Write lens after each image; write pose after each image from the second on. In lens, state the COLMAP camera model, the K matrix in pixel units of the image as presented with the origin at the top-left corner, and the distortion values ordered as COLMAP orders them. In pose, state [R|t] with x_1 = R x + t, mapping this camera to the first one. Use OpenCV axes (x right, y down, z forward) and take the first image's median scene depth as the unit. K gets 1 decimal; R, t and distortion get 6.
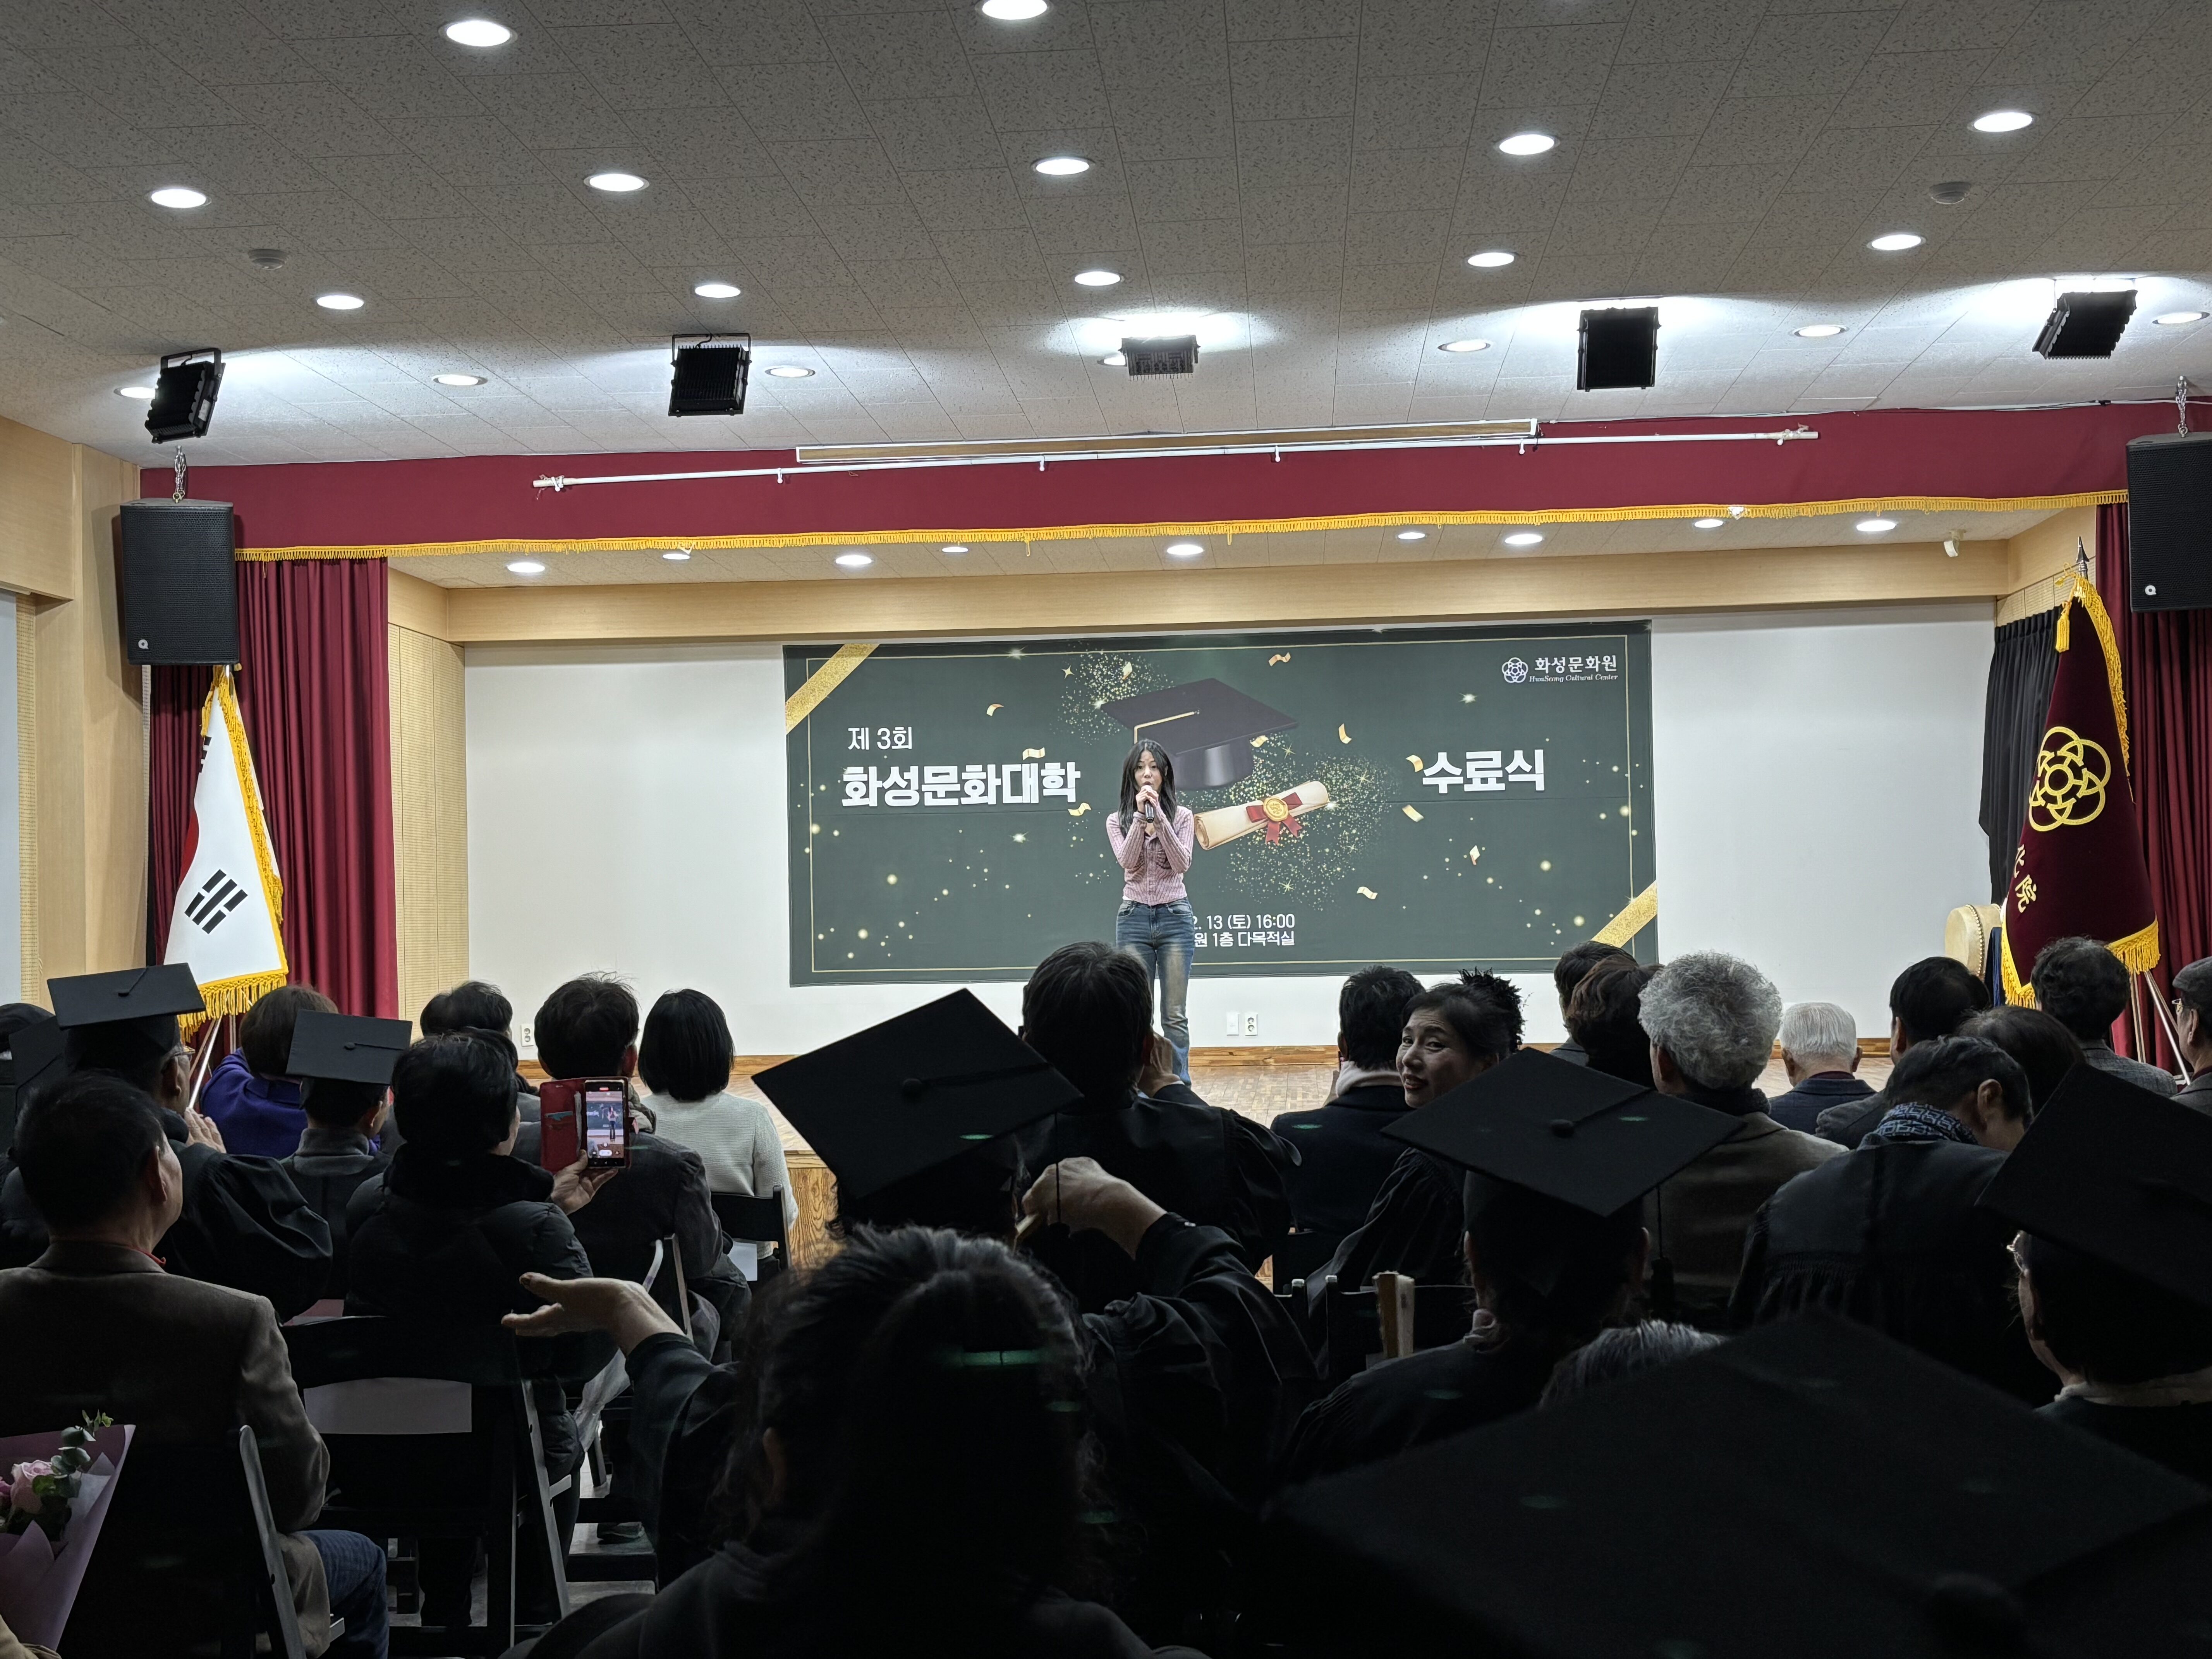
lens RADIAL K [[2642.9, 0, 1084.4], [0, 2642.9, 866.8], [0, 0, 1]] dist [0.229884, -0.823419]
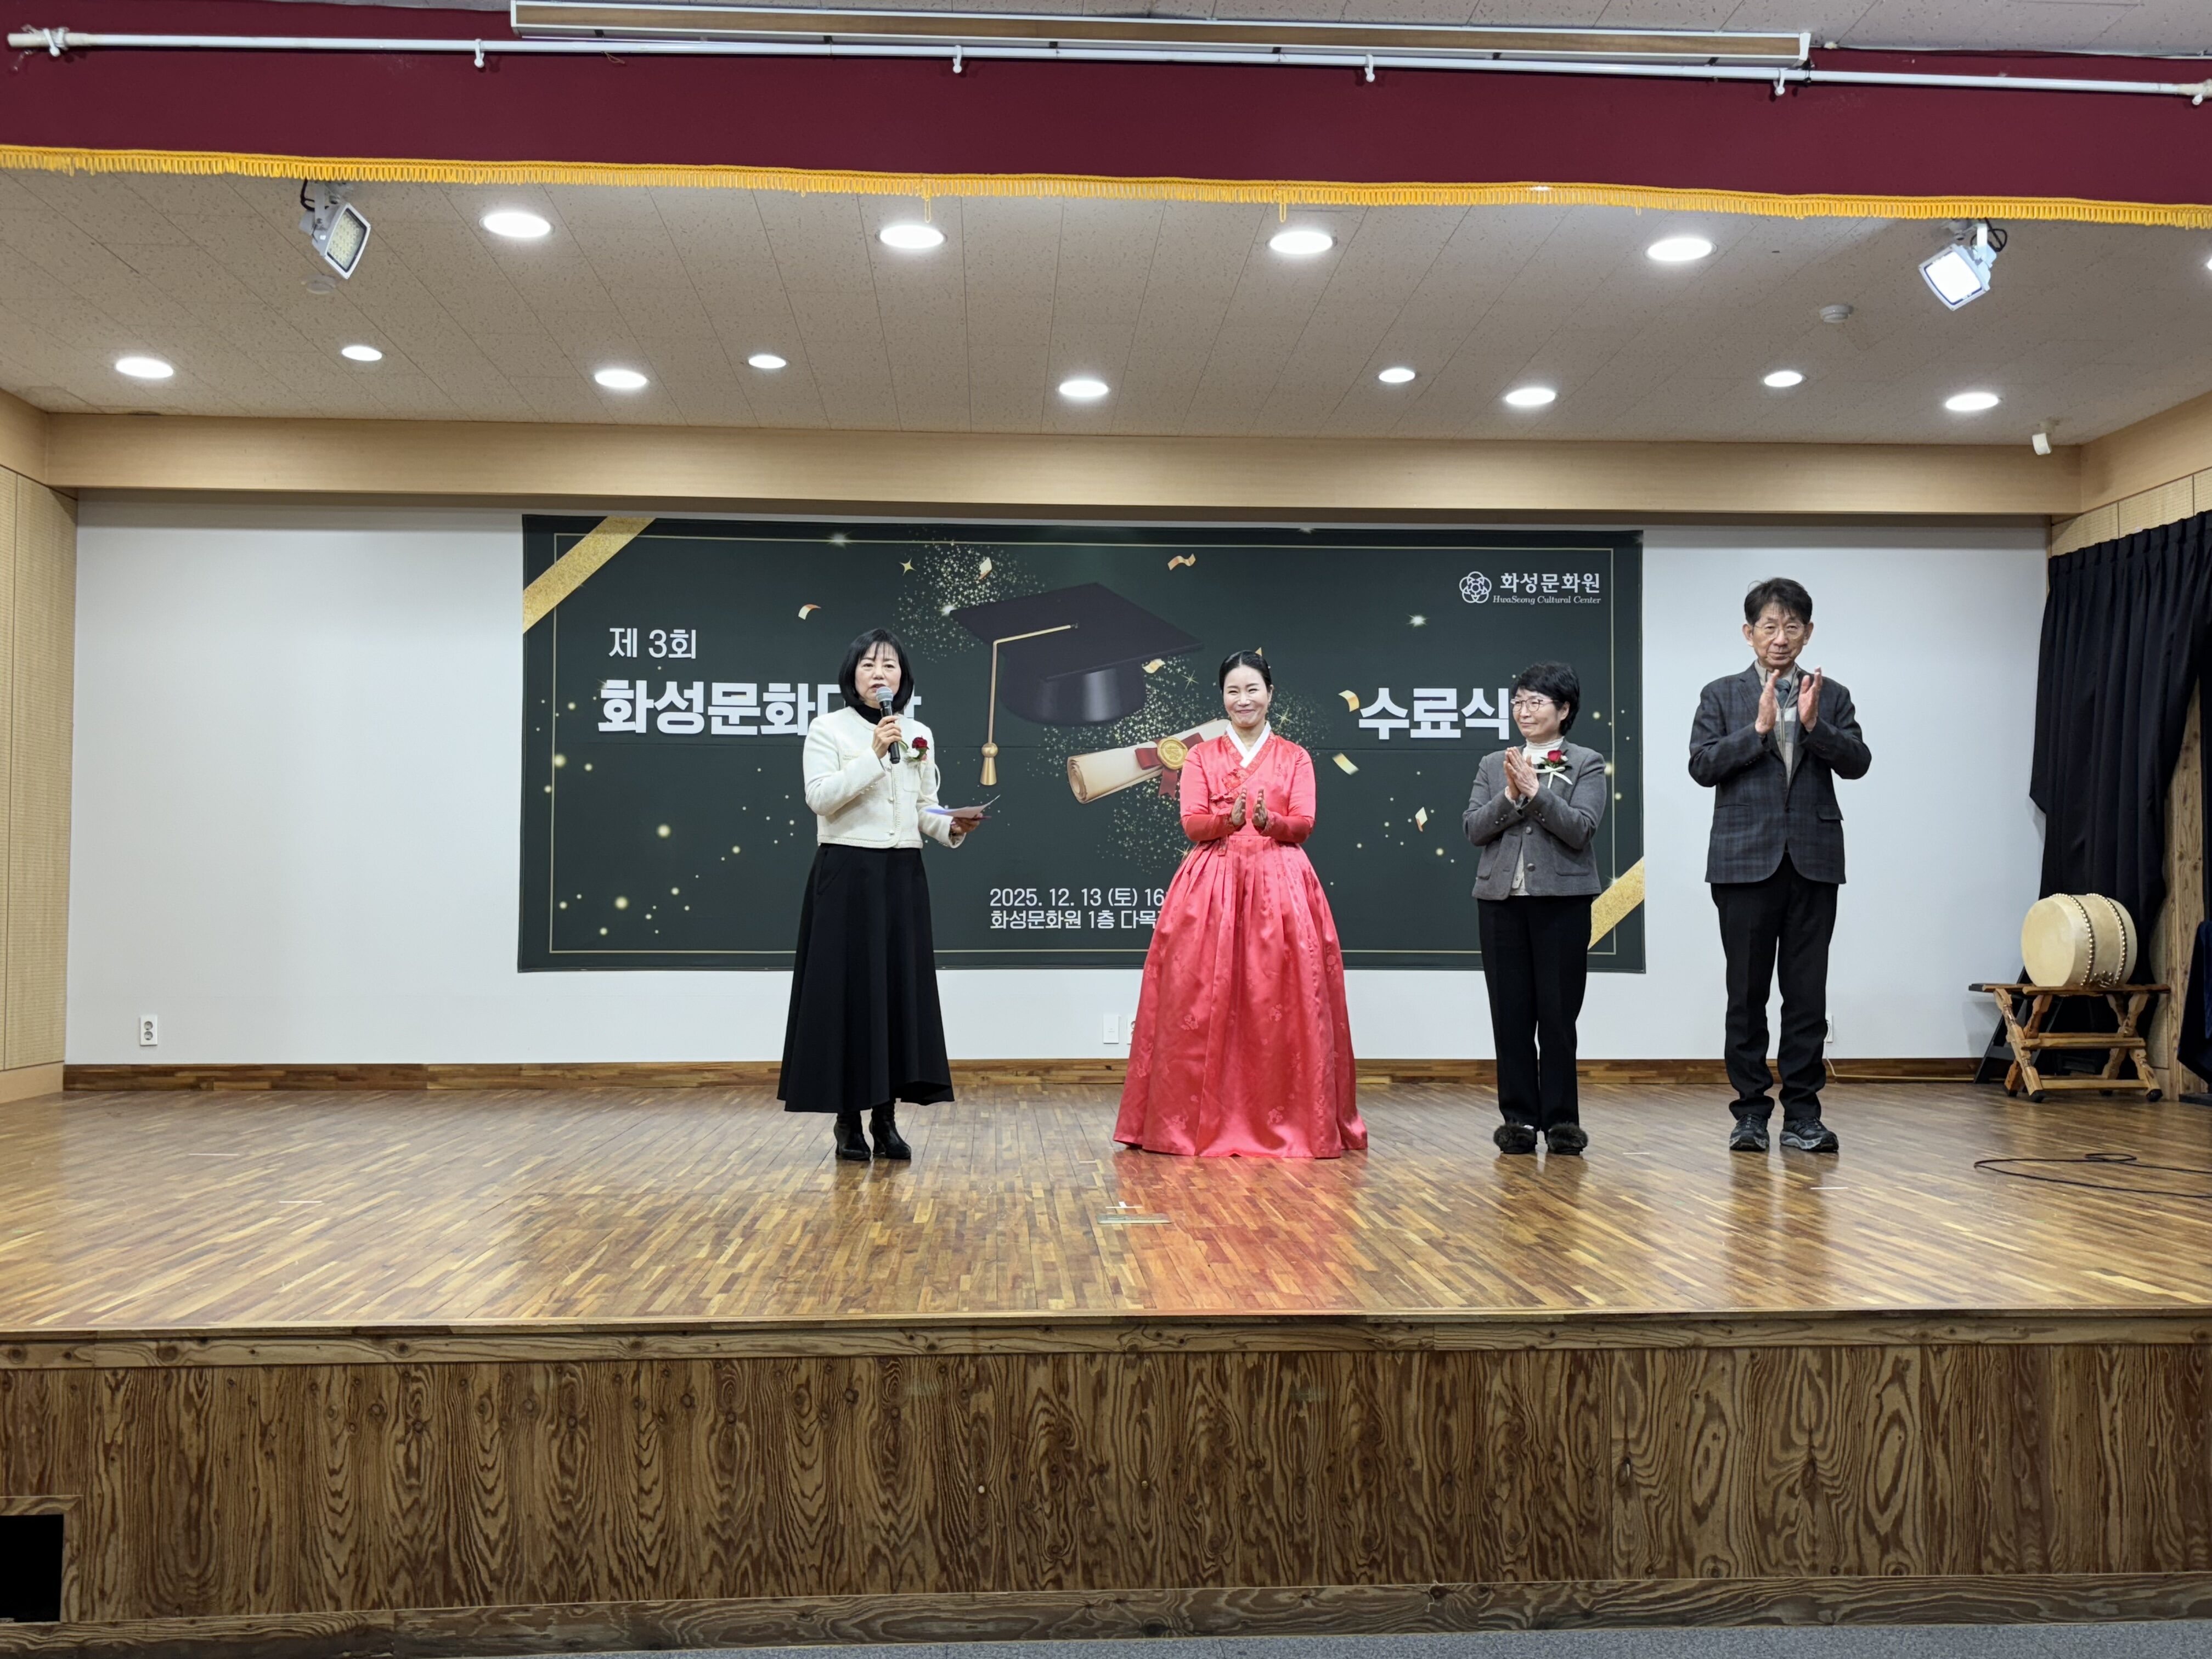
lens RADIAL K [[2081.3, 0, 1122.3], [0, 2081.3, 825.5], [0, 0, 1]] dist [0.187692, -0.611364]
pose [[0.989436, 0.027585, 0.142321, -0.029571], [-0.024336, 0.999403, -0.024520, 0.015080], [-0.142913, 0.020798, 0.989517, 0.403730]]
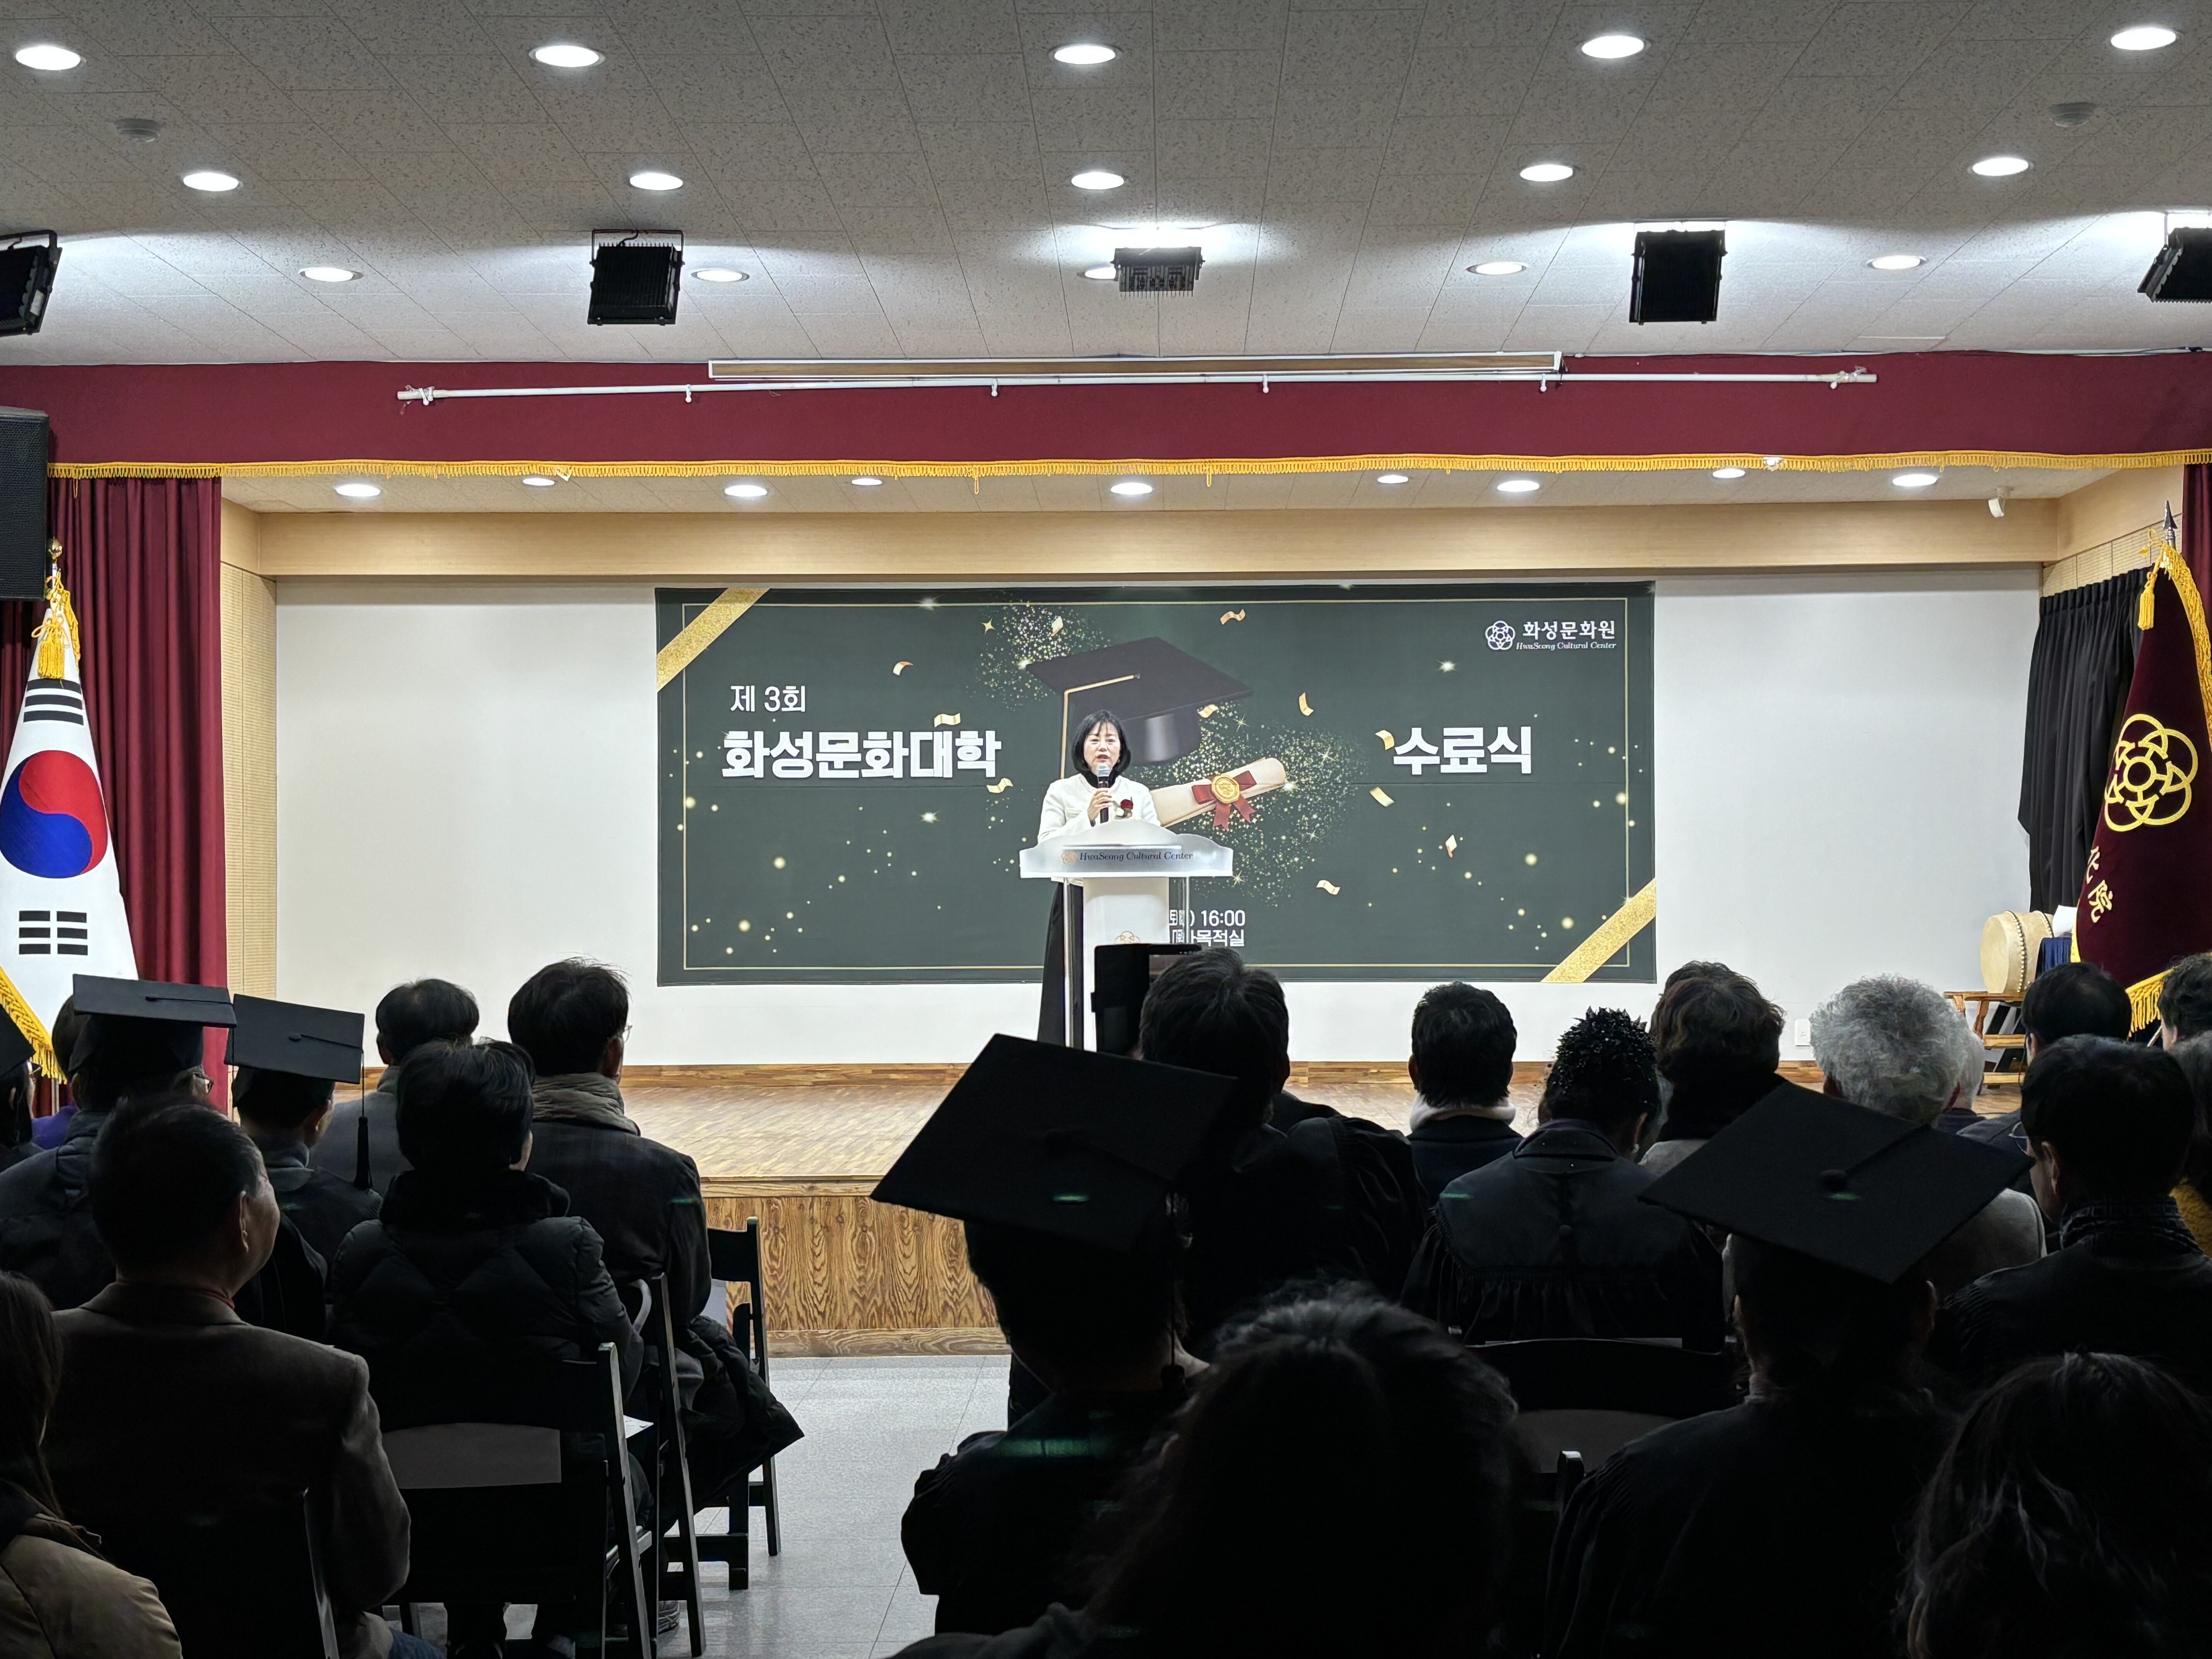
lens RADIAL K [[3075.7, 0, 1108.9], [0, 3075.7, 865.0], [0, 0, 1]] dist [0.234279, -0.887634]
pose [[0.998070, 0.016168, 0.059962, -0.026683], [-0.016476, 0.999853, 0.004648, -0.001003], [-0.059878, -0.005627, 0.998190, -0.007387]]
